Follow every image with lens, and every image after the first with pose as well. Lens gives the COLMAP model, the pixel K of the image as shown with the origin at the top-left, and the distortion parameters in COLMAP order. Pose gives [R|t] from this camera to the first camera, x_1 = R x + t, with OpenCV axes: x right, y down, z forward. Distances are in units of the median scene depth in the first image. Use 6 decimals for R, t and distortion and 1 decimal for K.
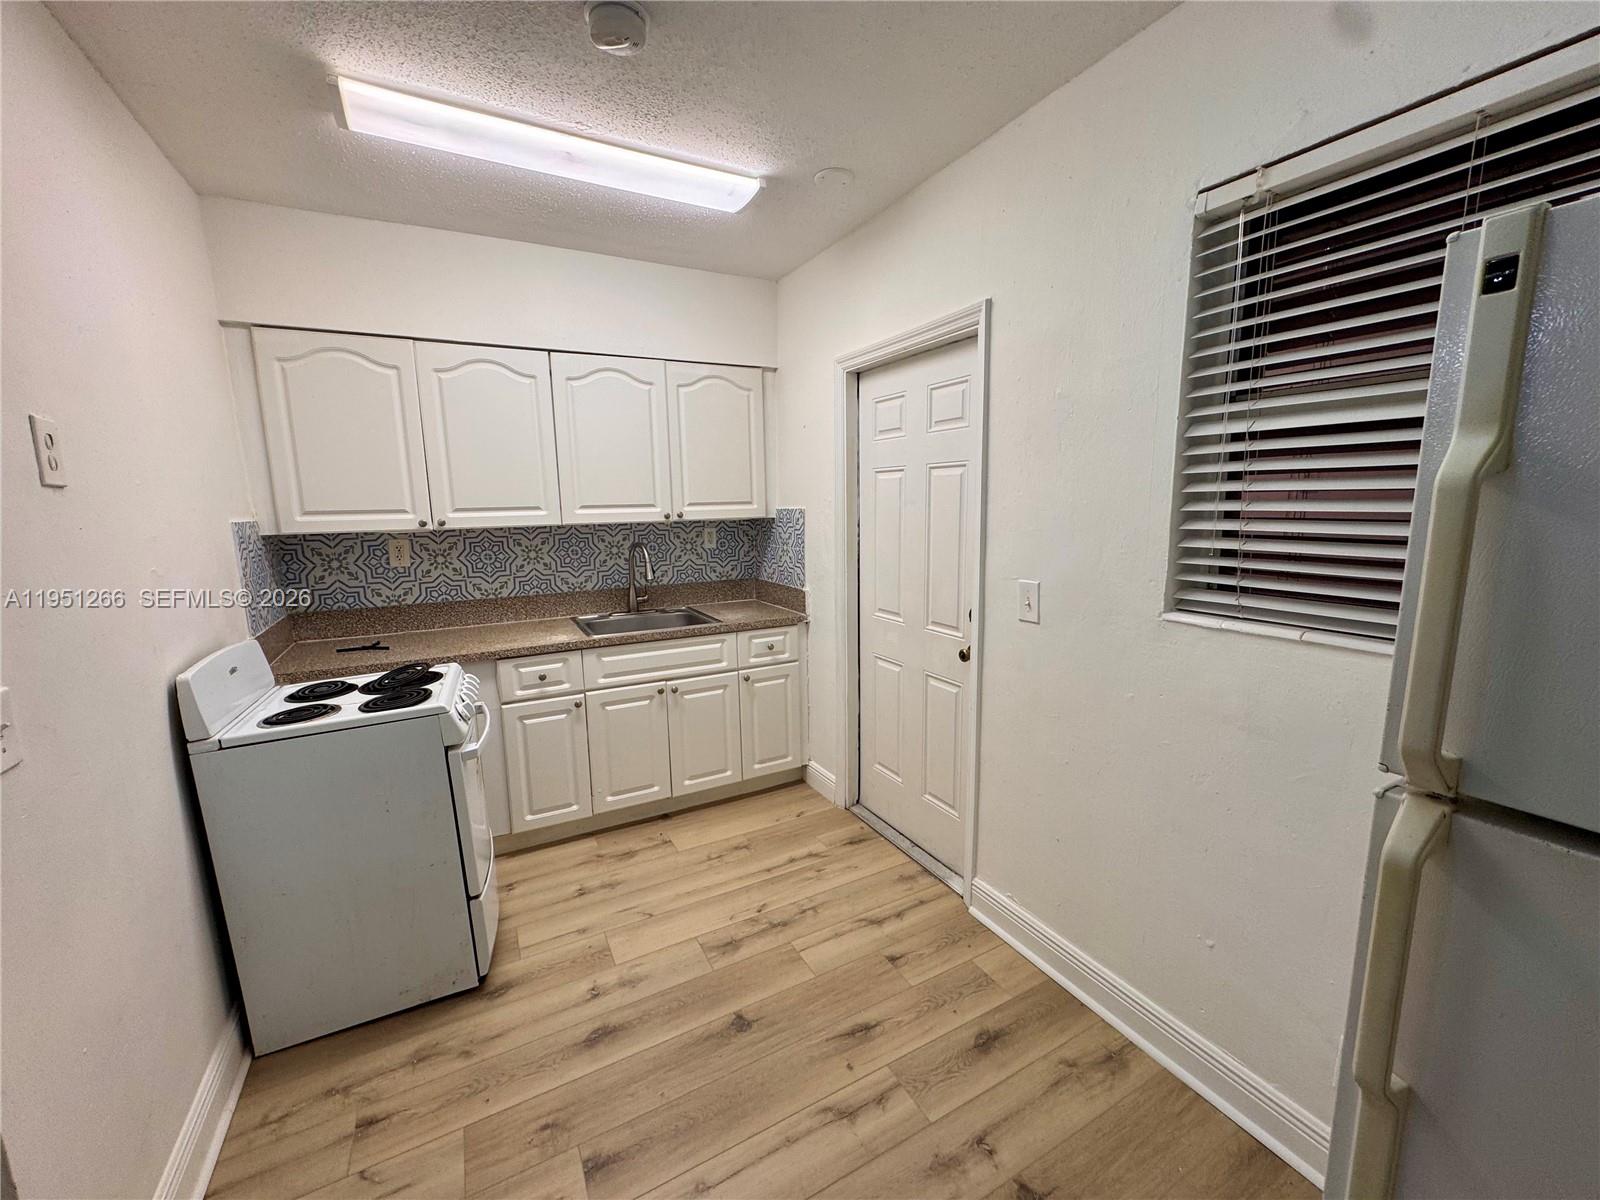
lens RADIAL K [[634.3, 0, 796.8], [0, 634.3, 600.0], [0, 0, 1]] dist [-0.002645, 0.000161]
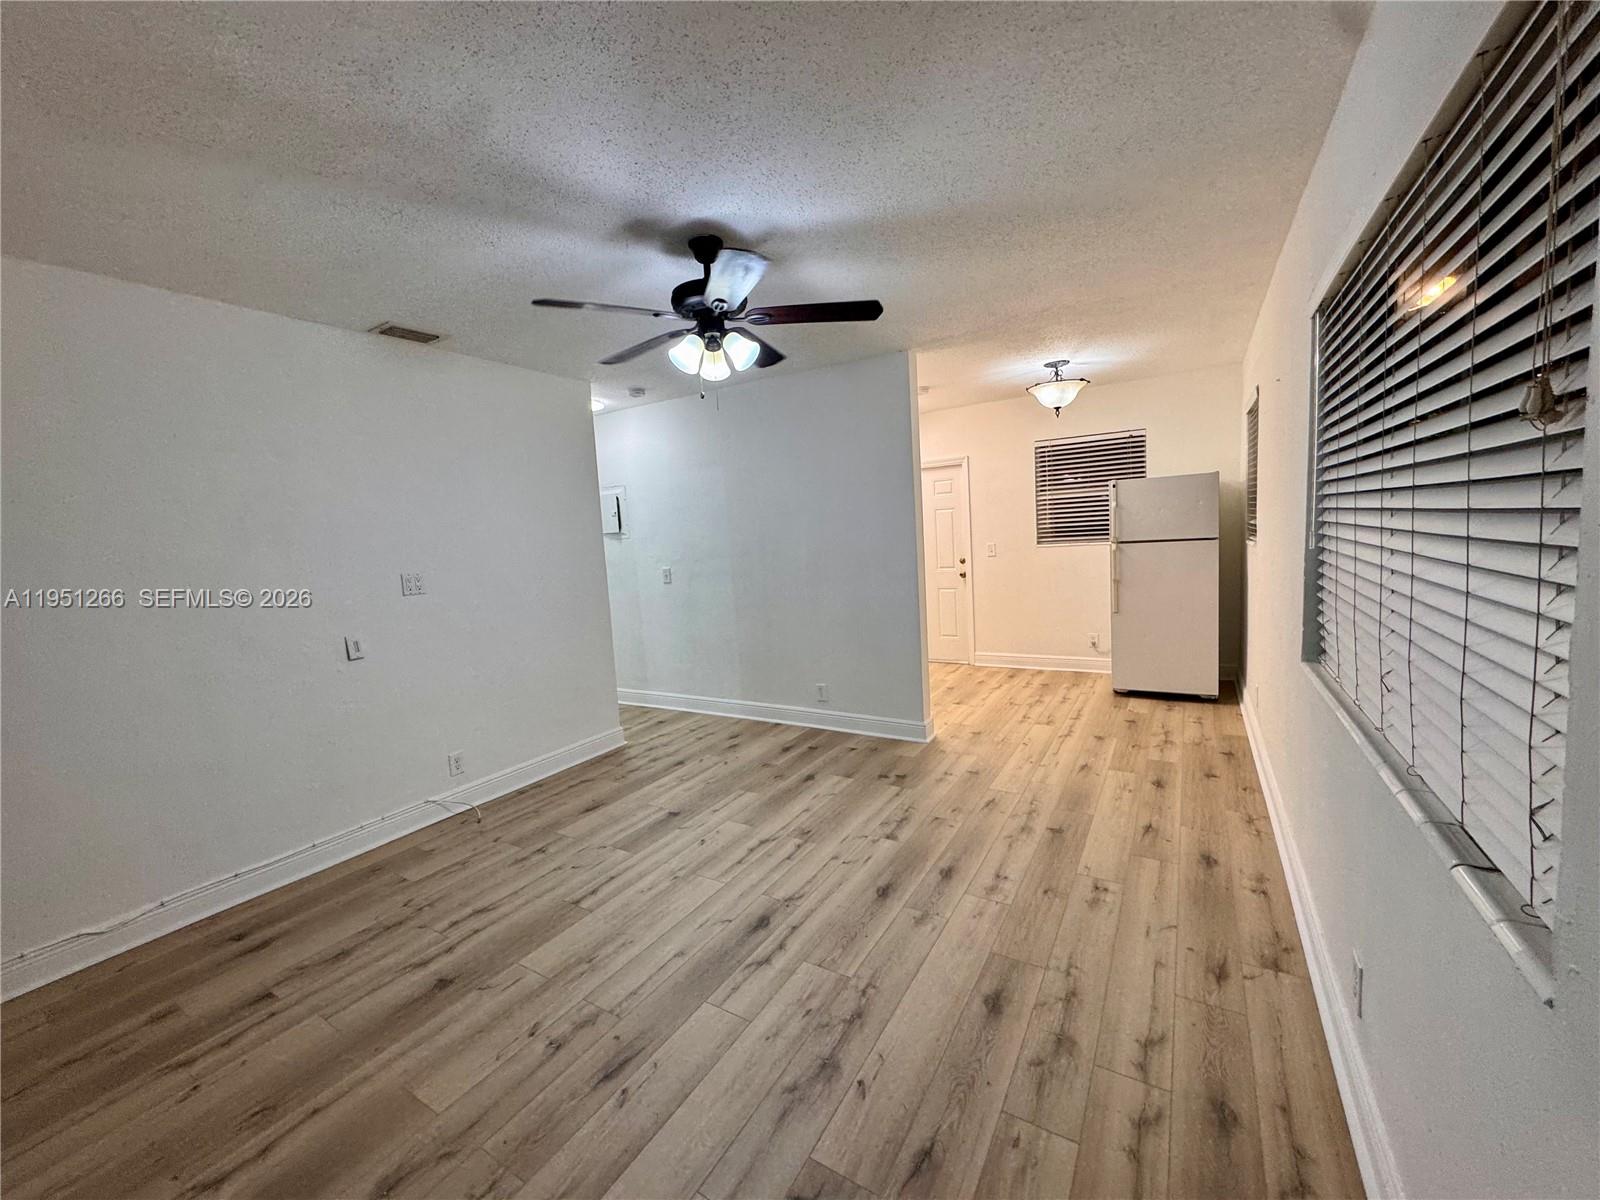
lens RADIAL K [[634.3, 0, 796.8], [0, 634.3, 600.0], [0, 0, 1]] dist [-0.002645, 0.000161]
pose [[0.864317, -0.088167, 0.495160, -1.549855], [0.124852, 0.991310, -0.041423, 0.194493], [-0.487205, 0.097624, 0.867814, -0.941362]]
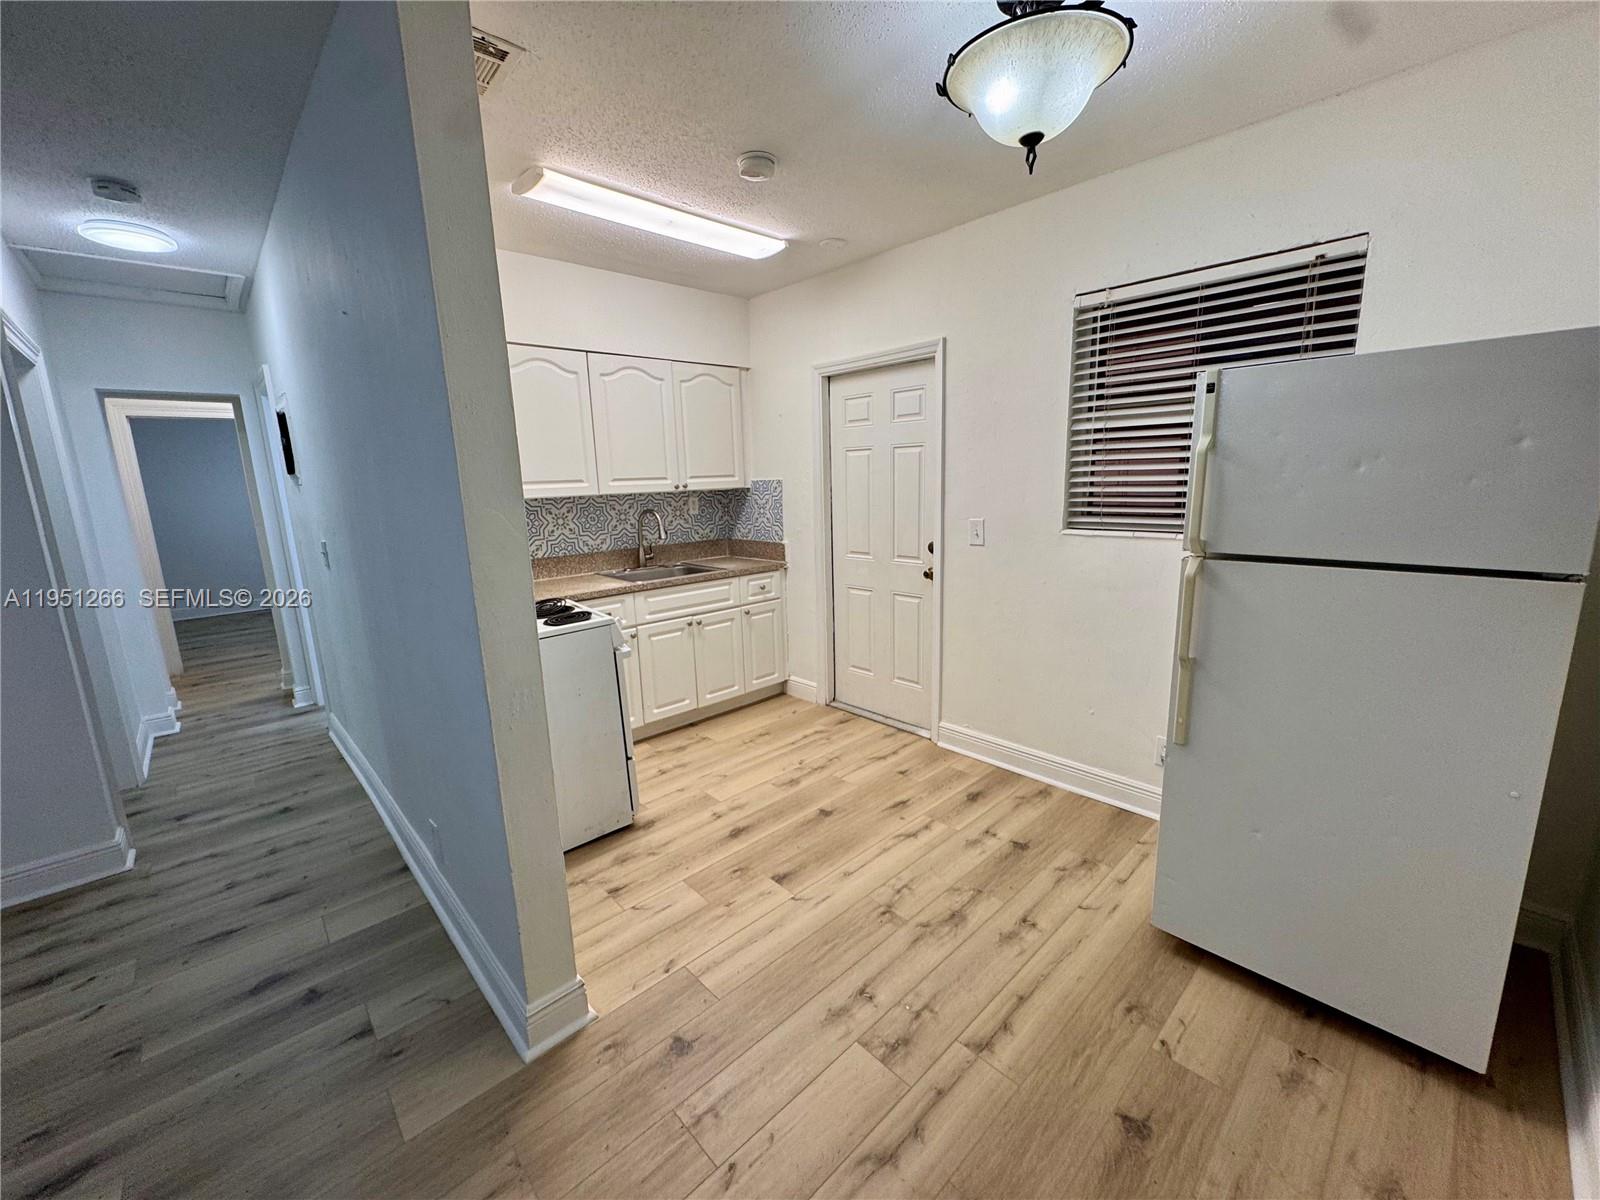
lens RADIAL K [[634.3, 0, 796.8], [0, 634.3, 600.0], [0, 0, 1]] dist [-0.002645, 0.000161]
pose [[0.967256, -0.060394, 0.246514, -0.350033], [0.052999, 0.997926, 0.036528, 0.066730], [-0.248208, -0.022267, 0.968451, -0.318264]]
